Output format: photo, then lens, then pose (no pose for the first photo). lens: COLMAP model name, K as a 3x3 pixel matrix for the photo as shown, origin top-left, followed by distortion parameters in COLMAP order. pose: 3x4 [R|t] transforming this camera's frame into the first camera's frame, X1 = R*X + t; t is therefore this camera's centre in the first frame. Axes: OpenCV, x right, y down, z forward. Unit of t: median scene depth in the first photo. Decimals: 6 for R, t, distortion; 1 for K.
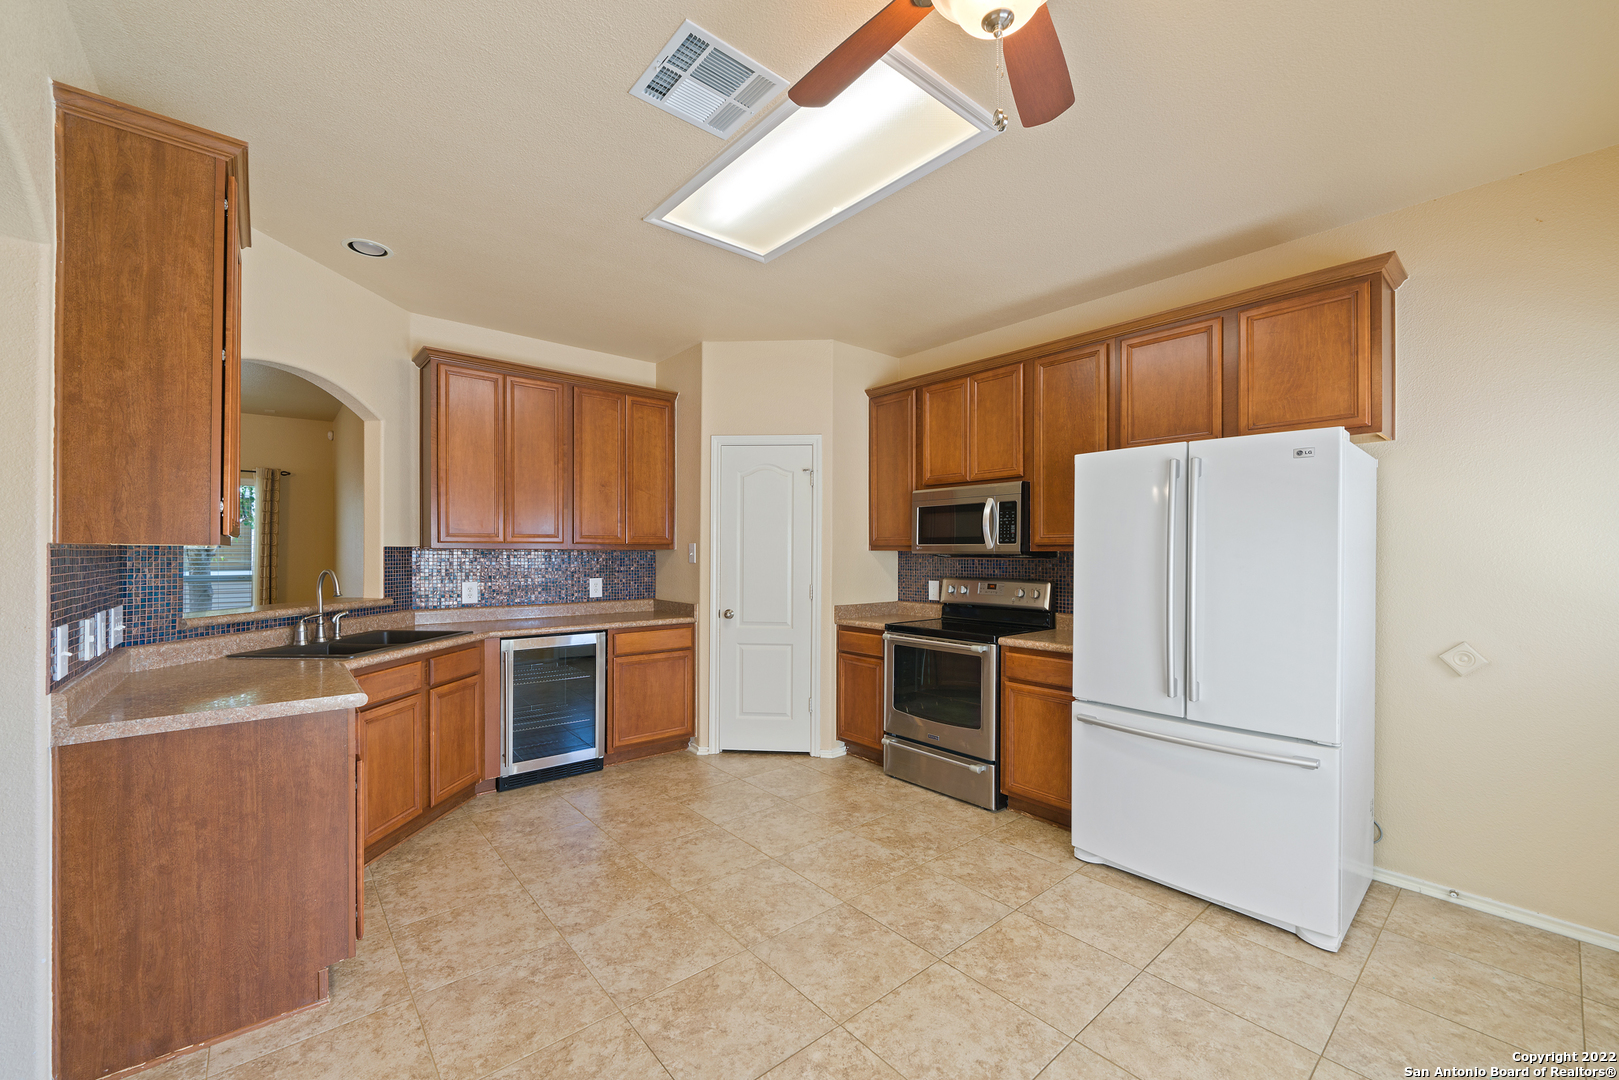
lens RADIAL K [[640.5, 0, 802.7], [0, 640.5, 550.3], [0, 0, 1]] dist [0.000172, 0.000129]
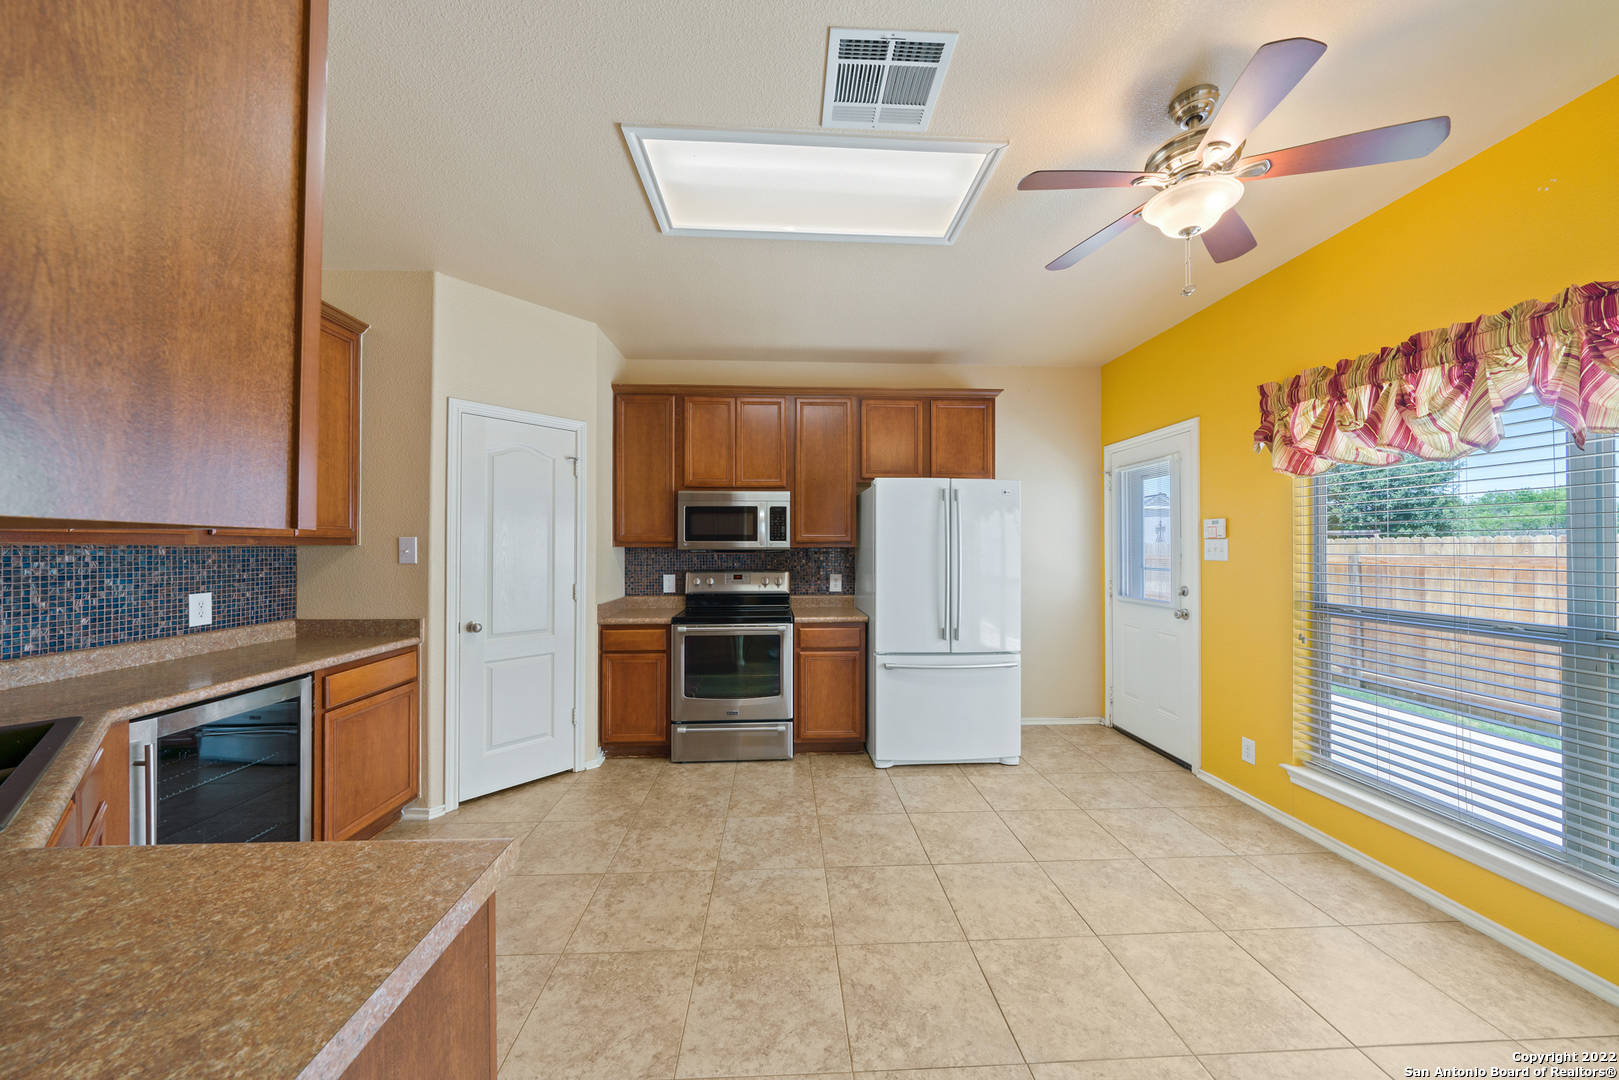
lens RADIAL K [[551.0, 0, 805.3], [0, 551.0, 541.9], [0, 0, 1]] dist [-0.006220, -0.000184]
pose [[0.610424, 0.006396, 0.792049, -0.488740], [0.000117, 0.999967, -0.008165, 0.000055], [-0.792075, 0.005077, 0.610402, 0.313163]]
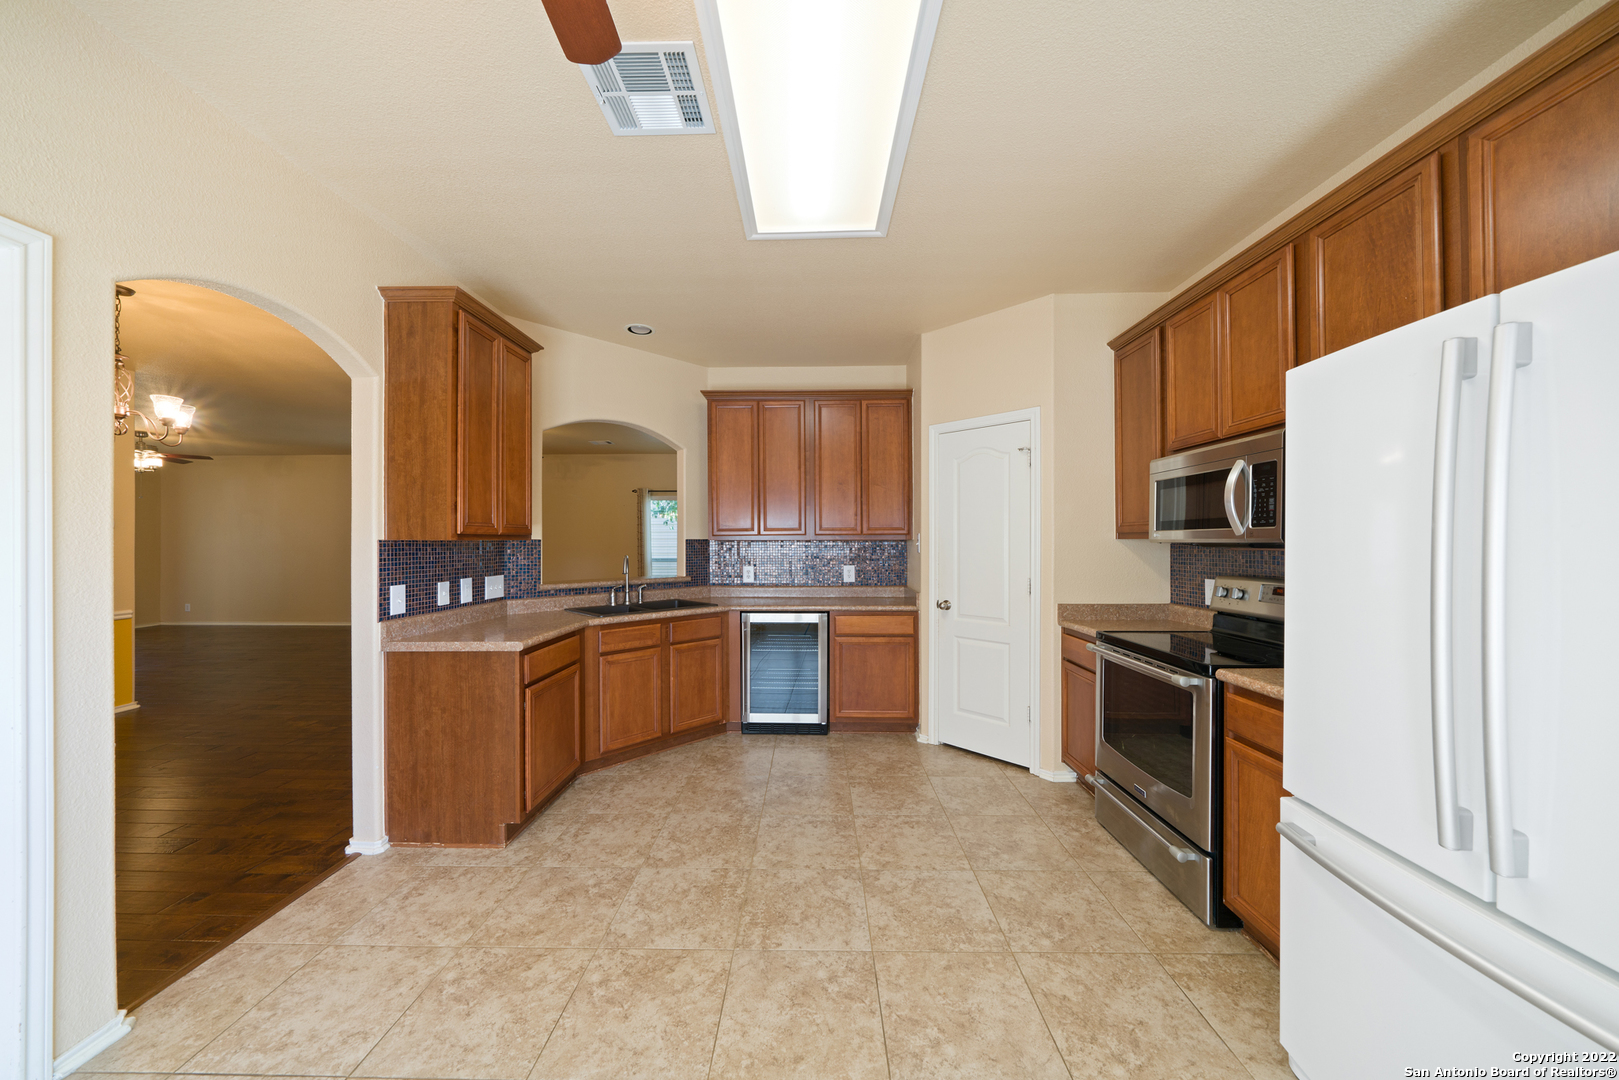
lens RADIAL K [[551.0, 0, 806.2], [0, 551.0, 540.2], [0, 0, 1]] dist [-0.006220, -0.000184]
pose [[0.753119, -0.006907, -0.657848, 0.337387], [0.006954, 0.999973, -0.002539, 0.001091], [0.657847, -0.002663, 0.753147, 0.272353]]
